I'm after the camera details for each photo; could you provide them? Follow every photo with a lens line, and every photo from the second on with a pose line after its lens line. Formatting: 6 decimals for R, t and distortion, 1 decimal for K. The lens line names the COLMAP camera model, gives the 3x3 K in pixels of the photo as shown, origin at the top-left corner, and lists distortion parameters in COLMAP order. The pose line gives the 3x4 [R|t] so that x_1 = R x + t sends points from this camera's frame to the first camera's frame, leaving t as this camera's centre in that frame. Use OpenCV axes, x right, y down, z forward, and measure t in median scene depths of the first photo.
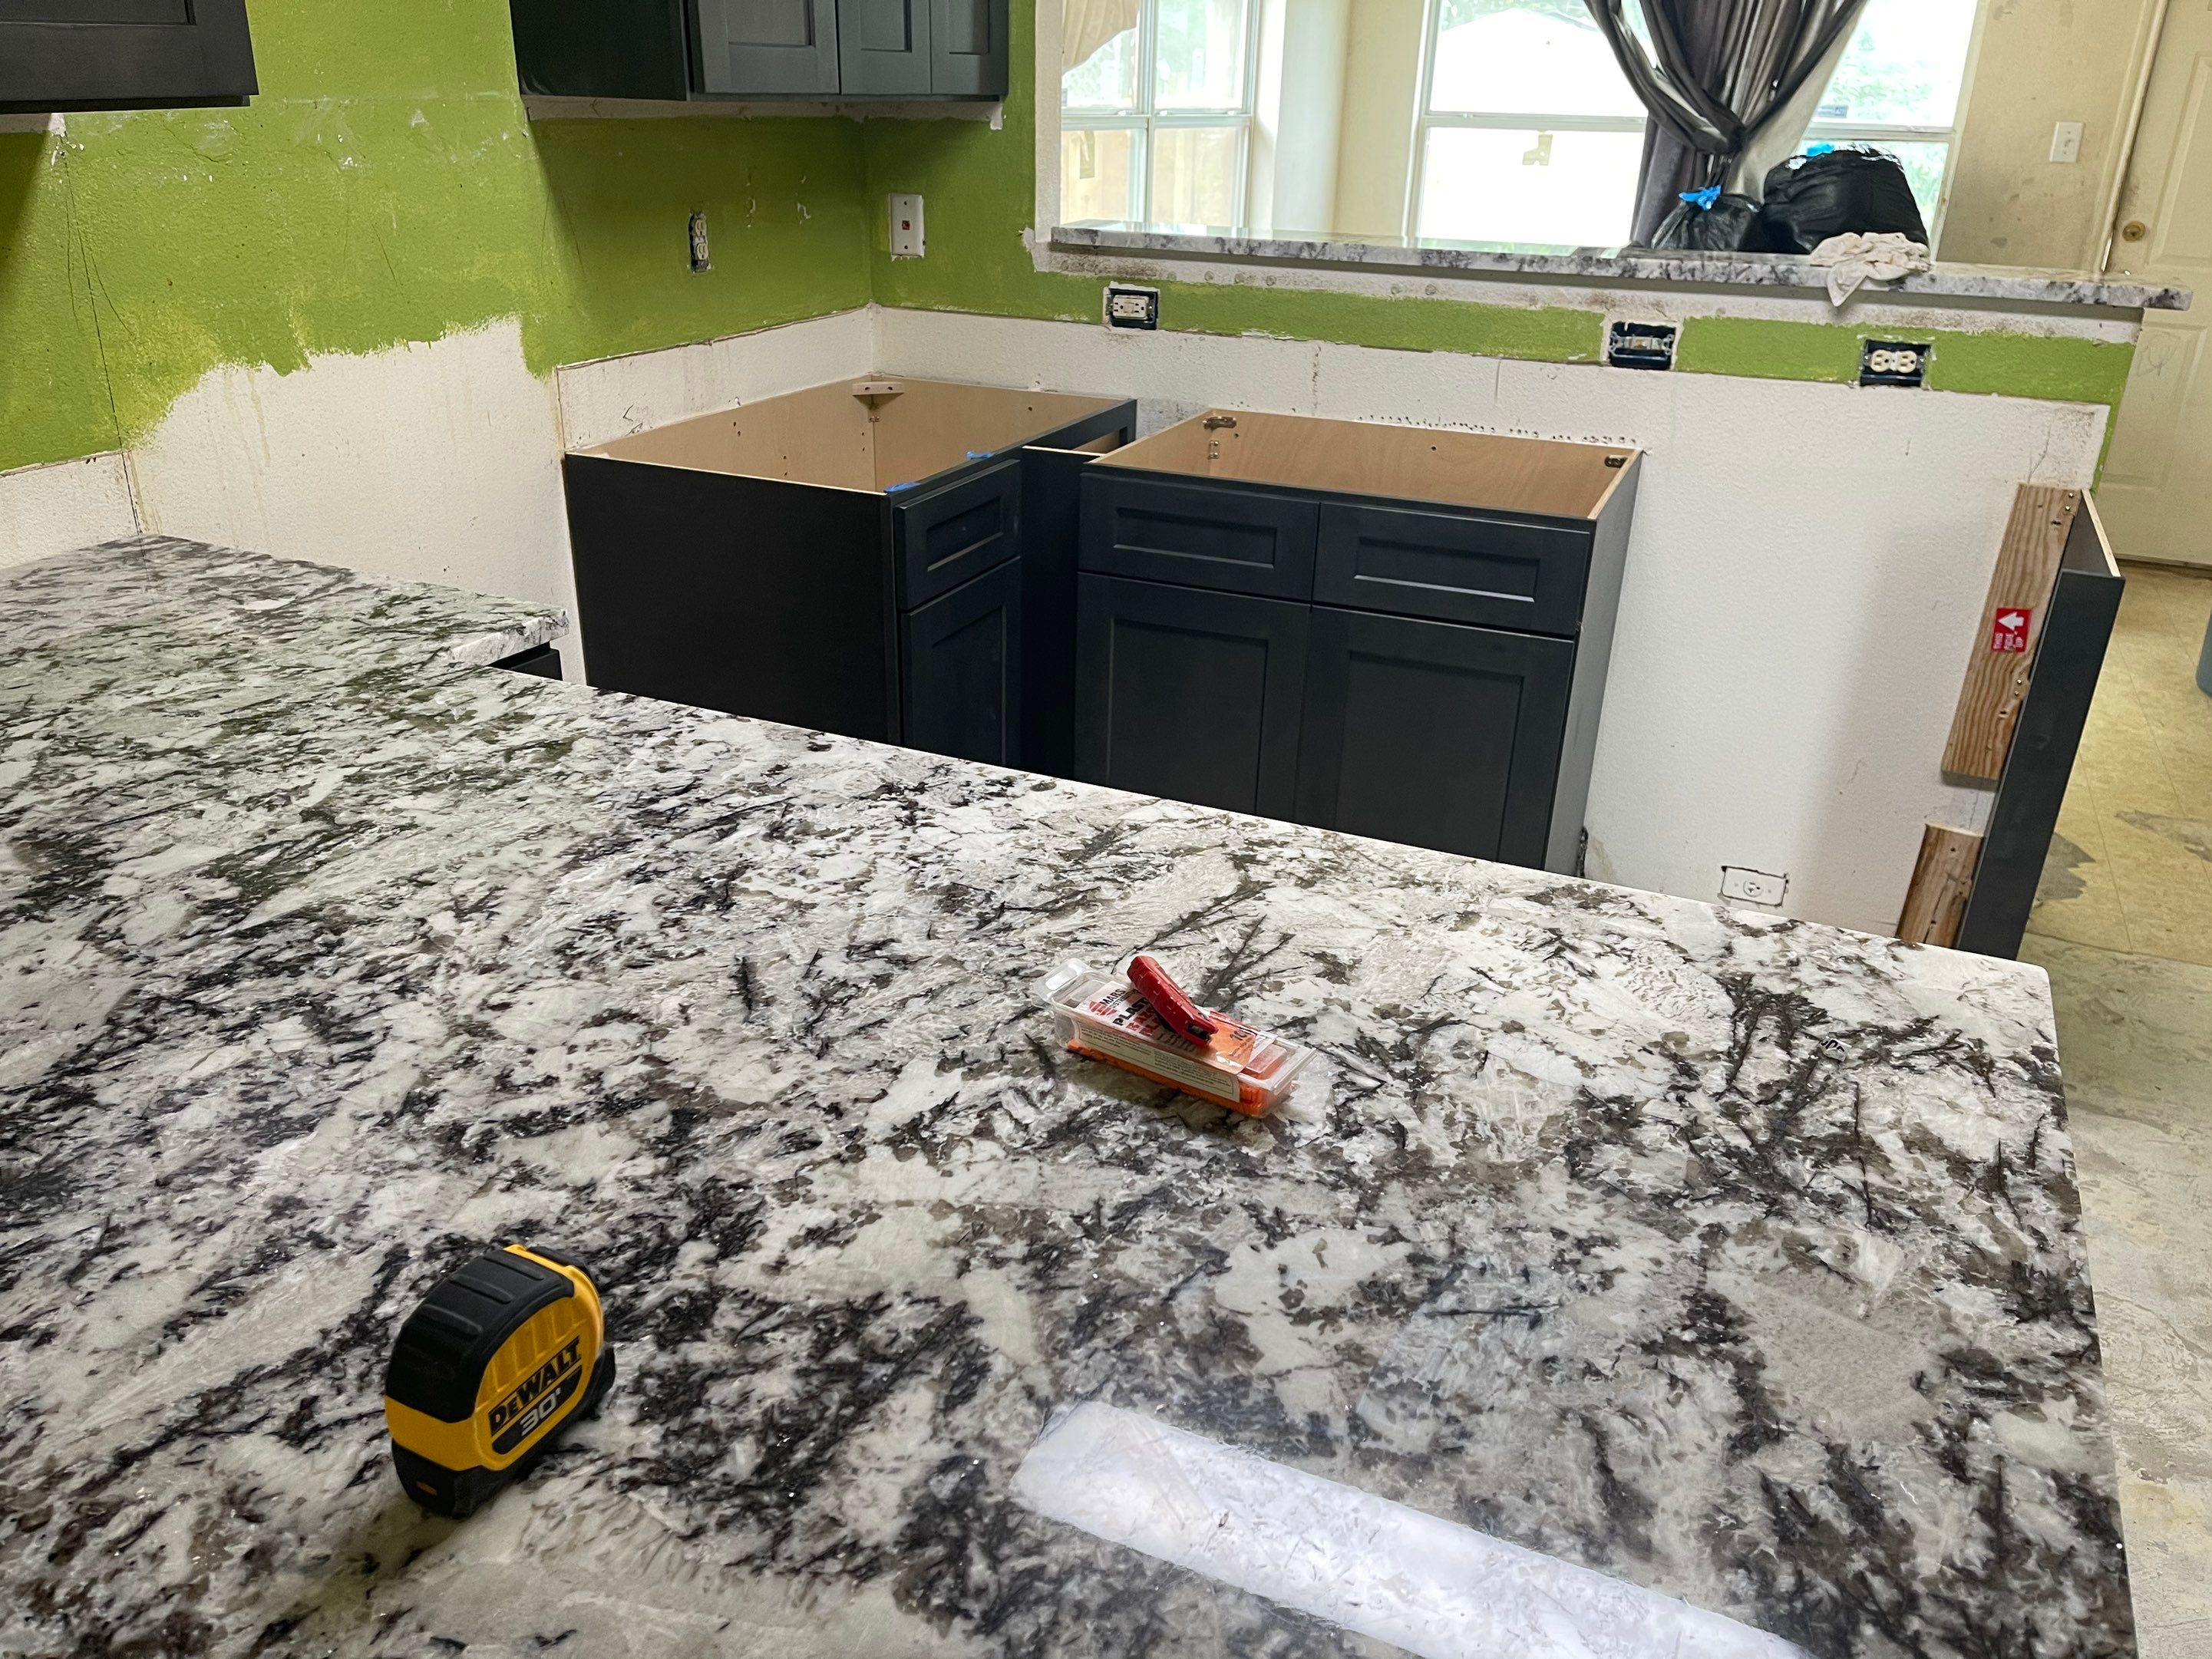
lens RADIAL K [[1647.2, 0, 1104.5], [0, 1647.2, 866.5], [0, 0, 1]] dist [0.074977, -0.094281]
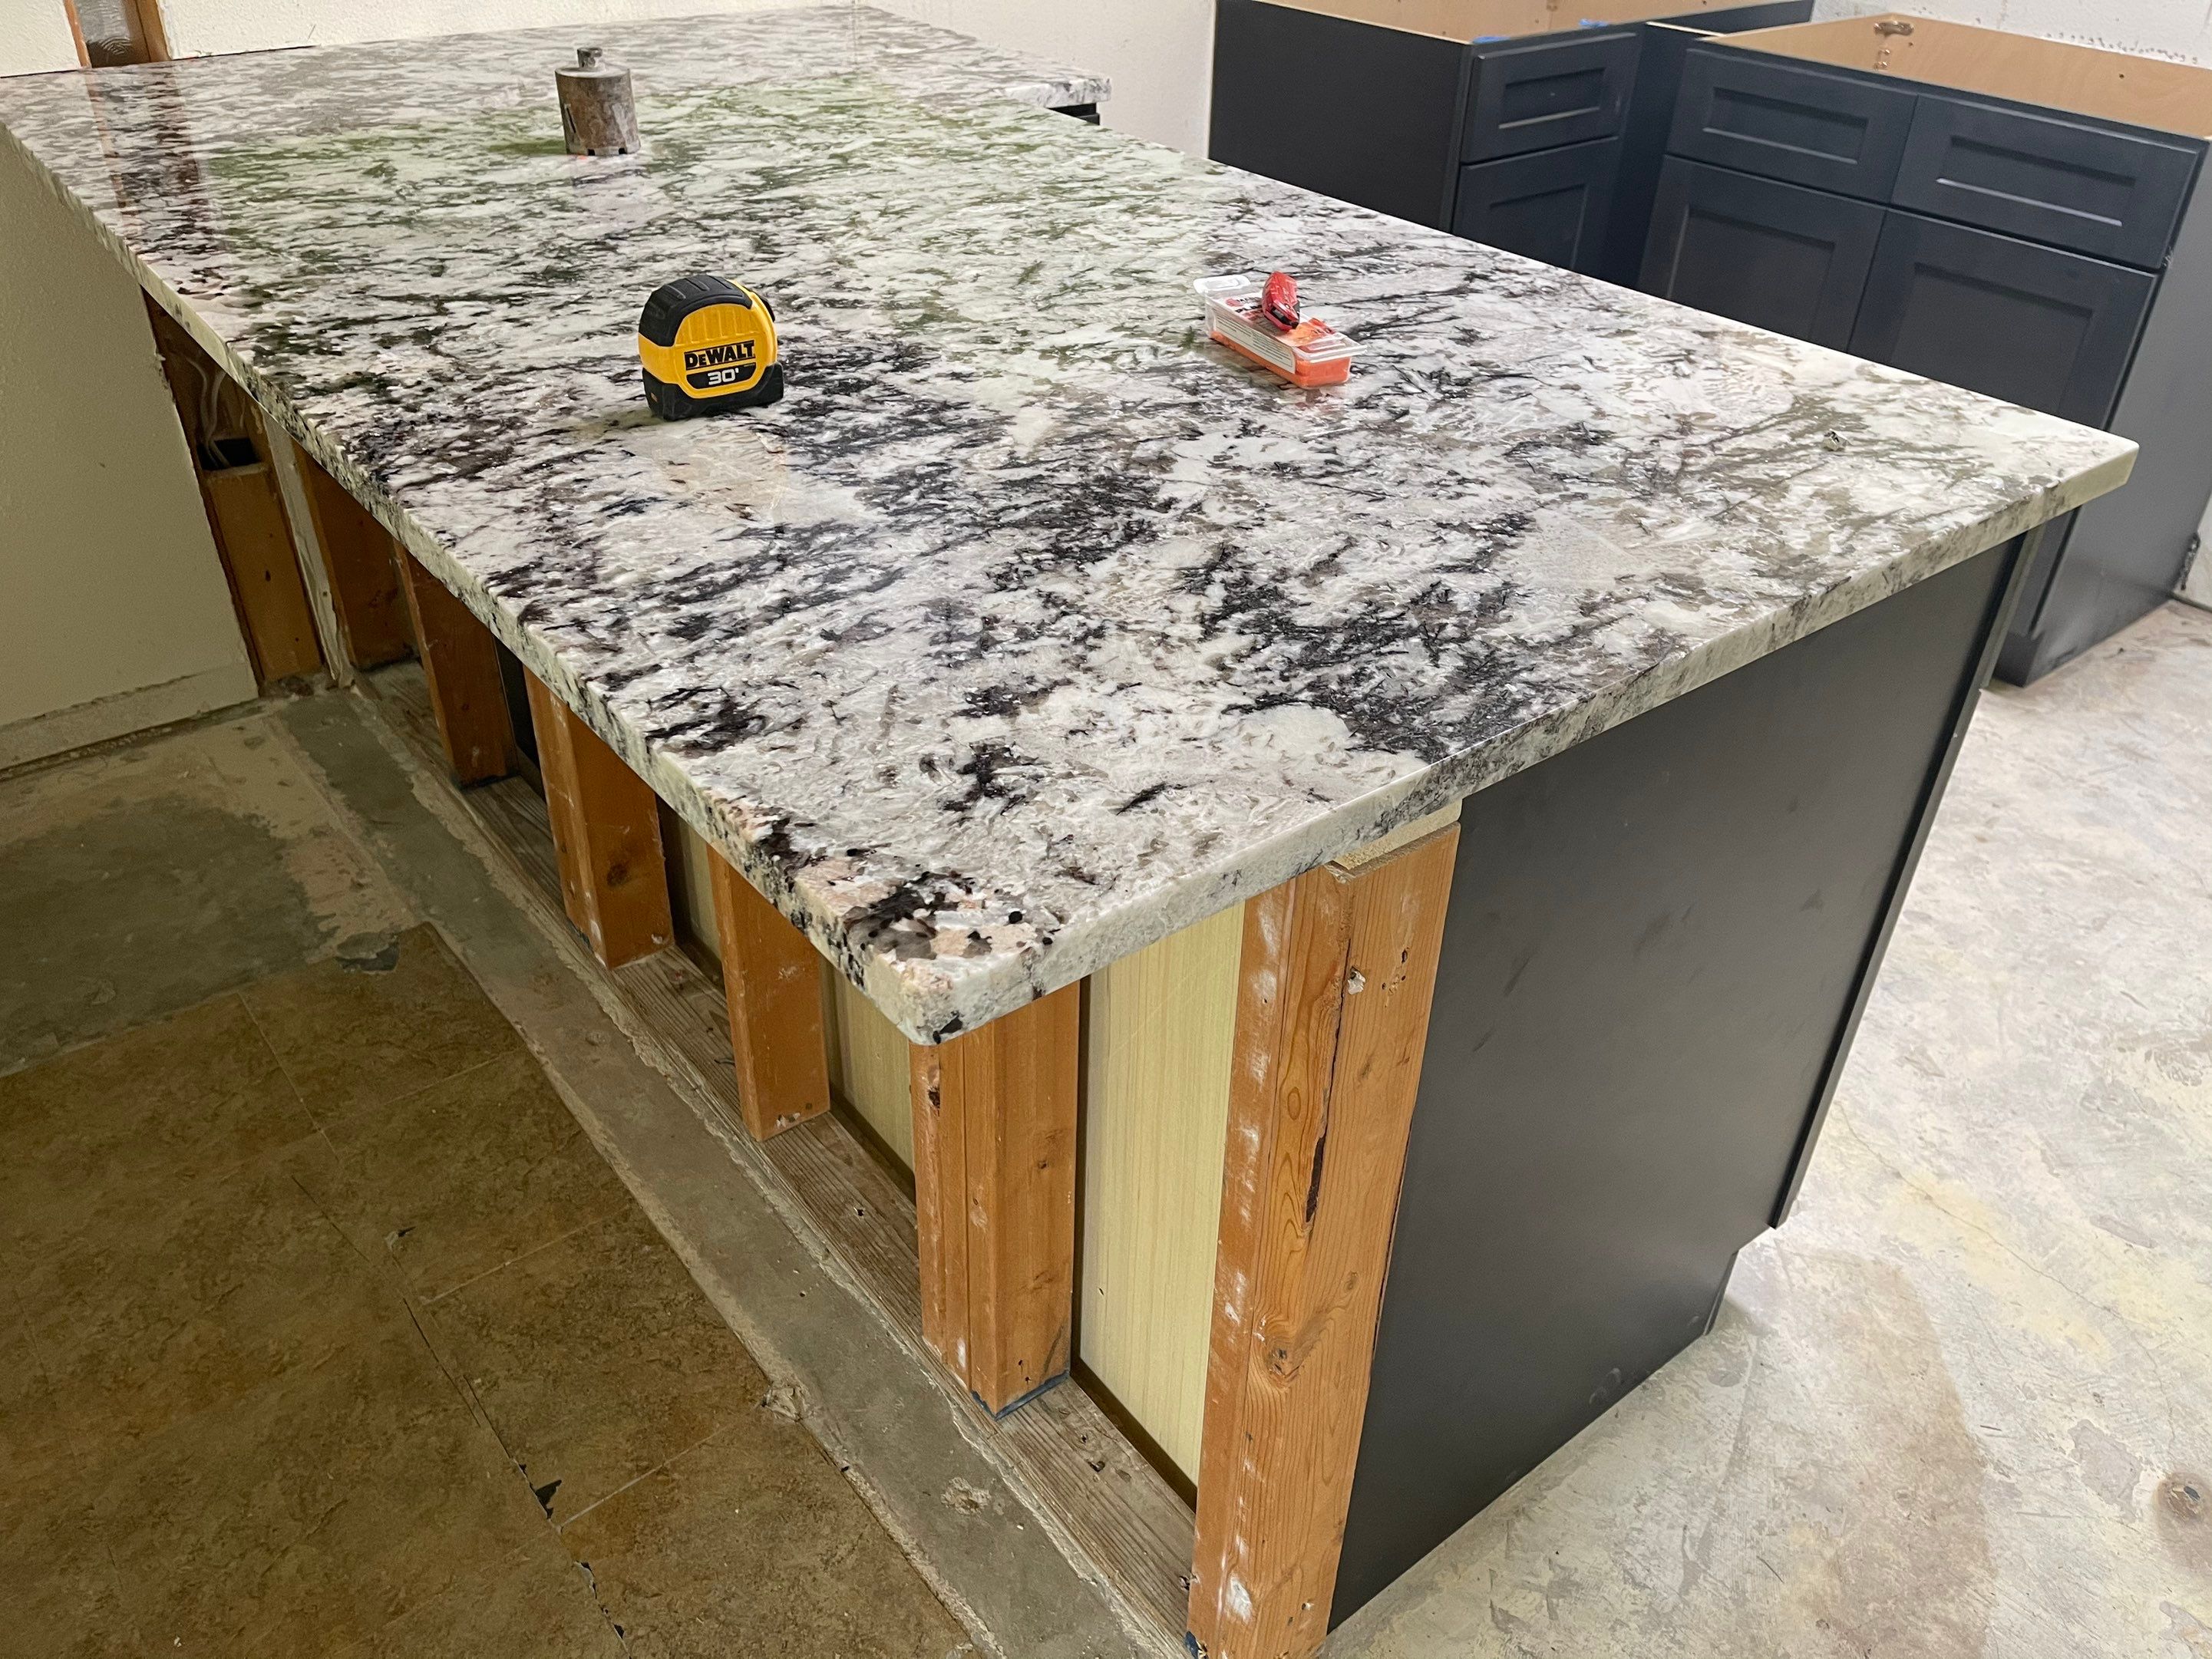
lens RADIAL K [[1671.2, 0, 1141.8], [0, 1671.2, 818.5], [0, 0, 1]] dist [0.078041, -0.112740]
pose [[0.890276, 0.255972, -0.376678, 0.412329], [-0.202229, 0.963278, 0.176630, 0.198500], [0.408058, -0.081074, 0.909349, -0.204914]]
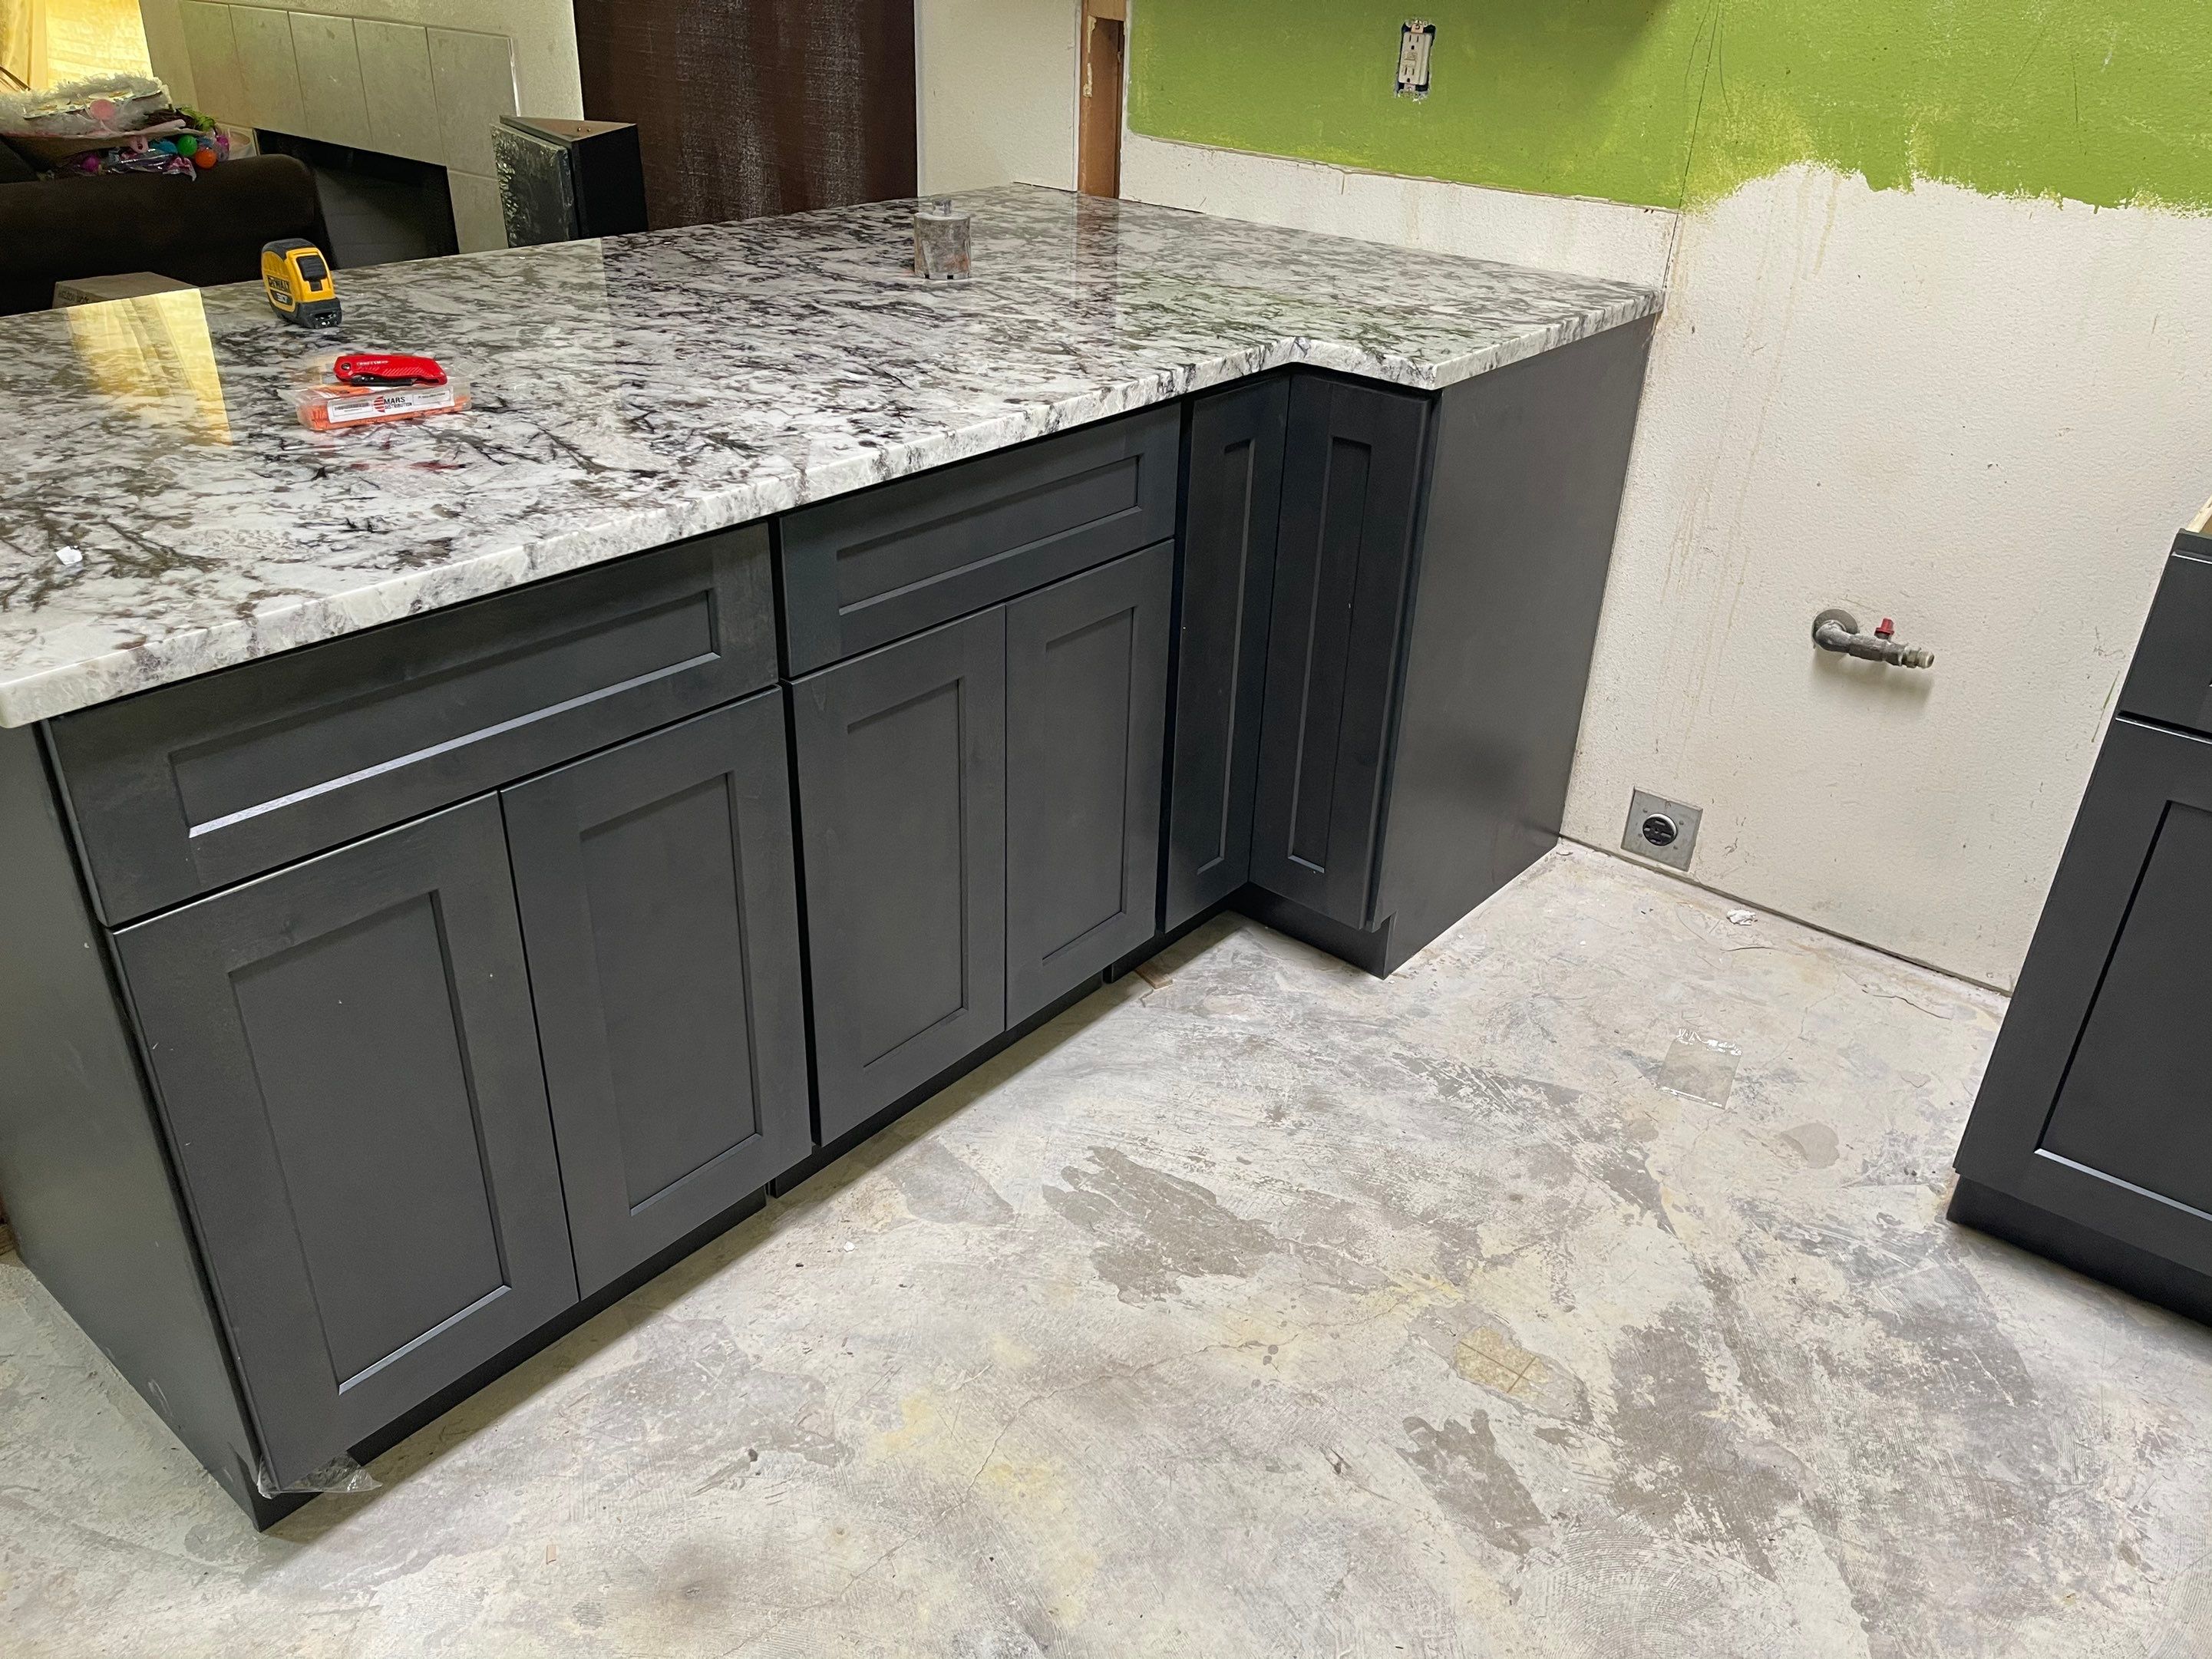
lens RADIAL K [[1669.4, 0, 1105.7], [0, 1669.4, 858.3], [0, 0, 1]] dist [0.067686, -0.098973]
pose [[-0.261556, 0.443290, -0.857369, 1.074985], [-0.449653, 0.730044, 0.514634, -0.529324], [0.854049, 0.520124, 0.008379, 1.365804]]
